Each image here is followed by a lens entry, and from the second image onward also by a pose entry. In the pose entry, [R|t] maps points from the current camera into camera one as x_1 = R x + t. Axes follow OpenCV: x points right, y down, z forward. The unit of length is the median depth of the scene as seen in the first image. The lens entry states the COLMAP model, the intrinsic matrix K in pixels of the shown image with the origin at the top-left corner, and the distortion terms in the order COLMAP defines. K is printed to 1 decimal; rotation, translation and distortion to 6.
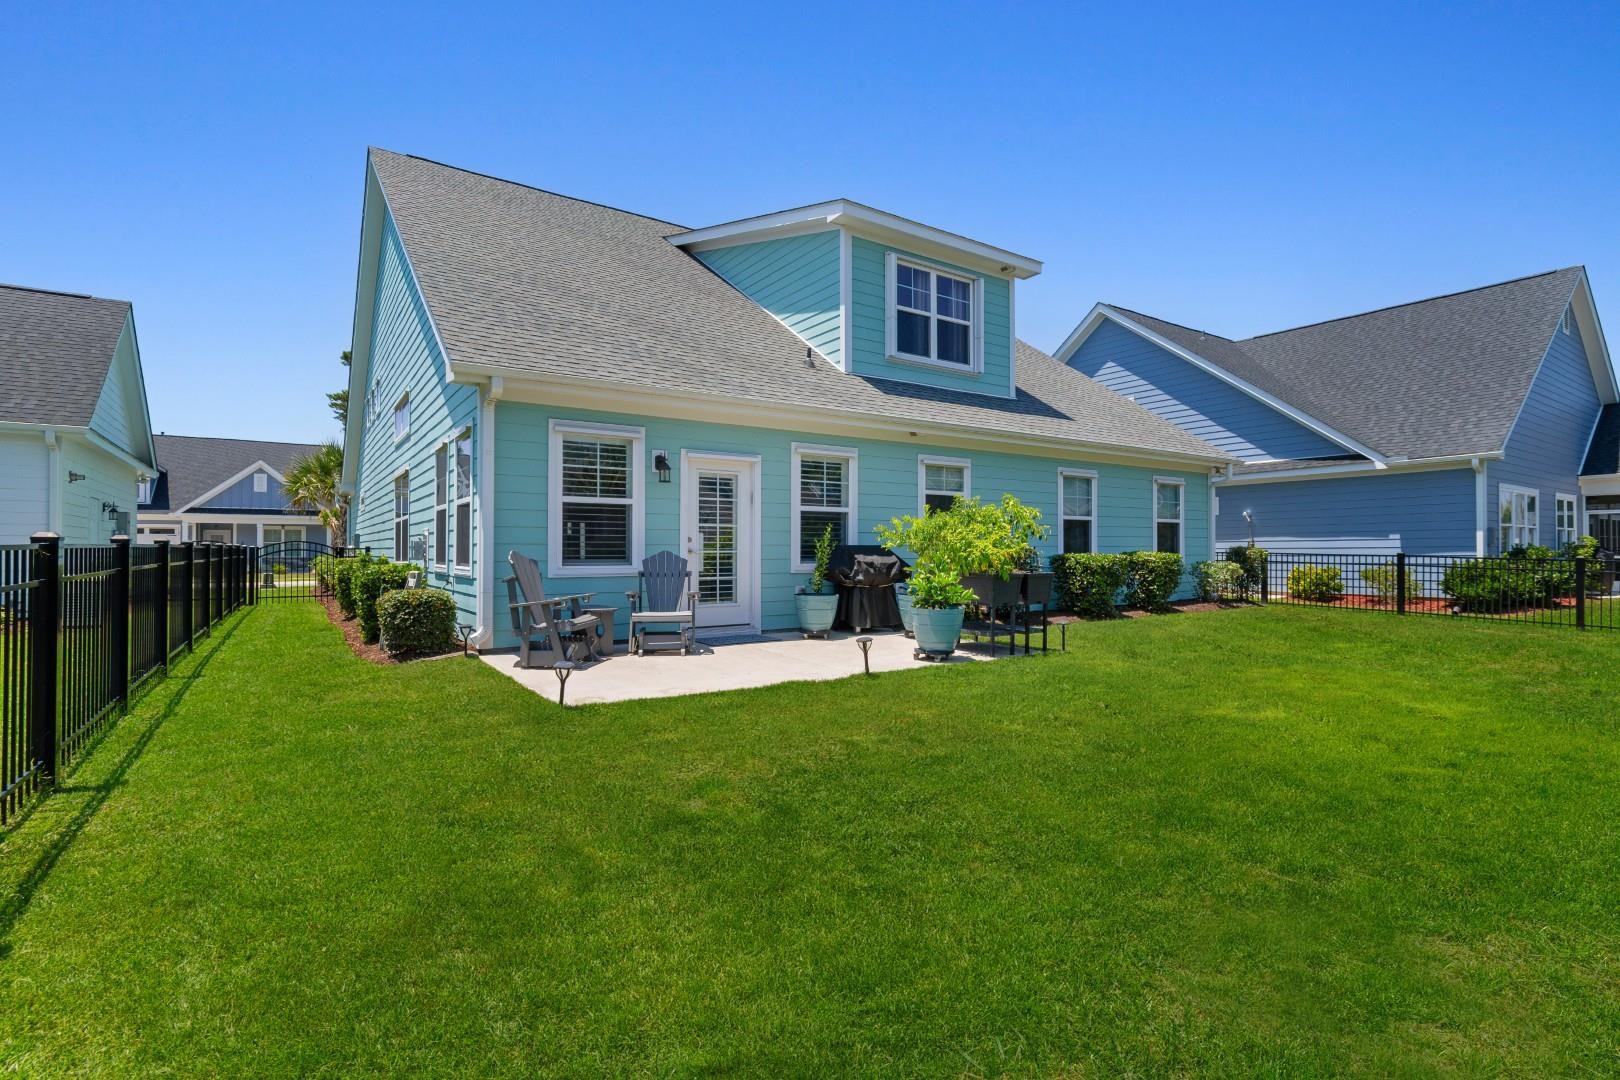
lens RADIAL K [[772.3, 0, 816.4], [0, 772.3, 542.8], [0, 0, 1]] dist [-0.004550, -0.000333]
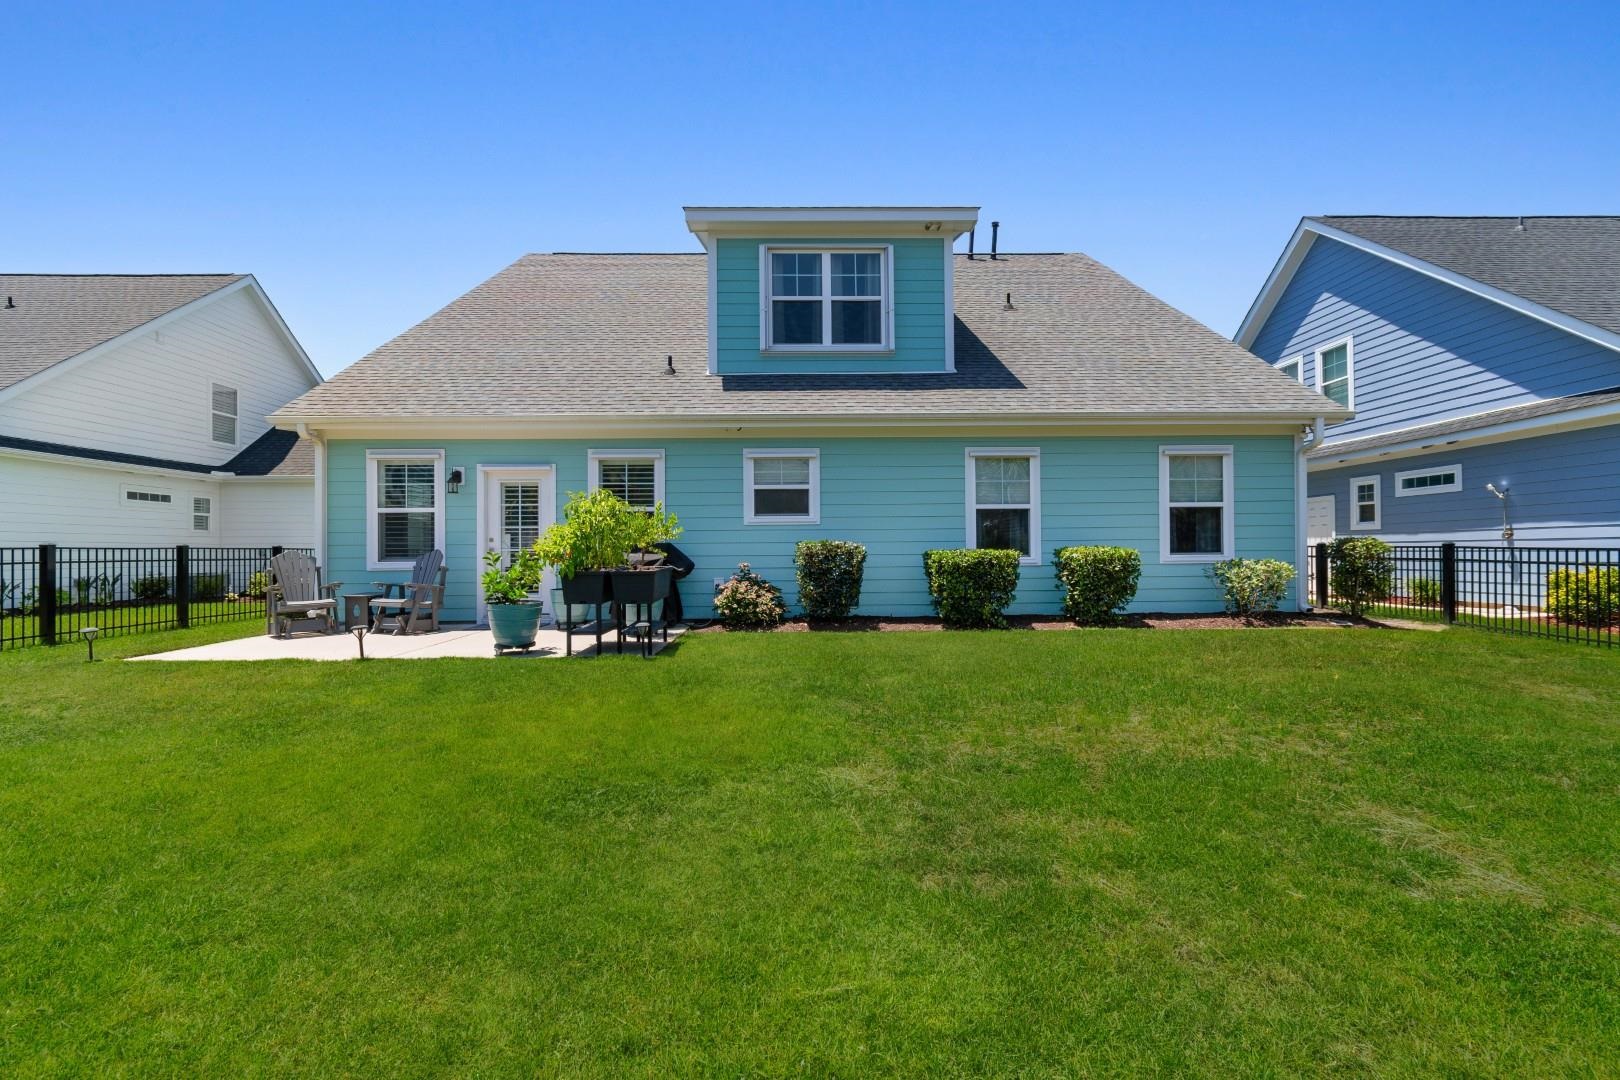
lens RADIAL K [[720.0, 0, 810.9], [0, 720.0, 543.7], [0, 0, 1]] dist [-0.000607, 0.000494]
pose [[0.835398, -0.009987, -0.549555, 0.605921], [0.011844, 0.999930, -0.000168, 0.005371], [0.549518, -0.006369, 0.835458, 0.248042]]
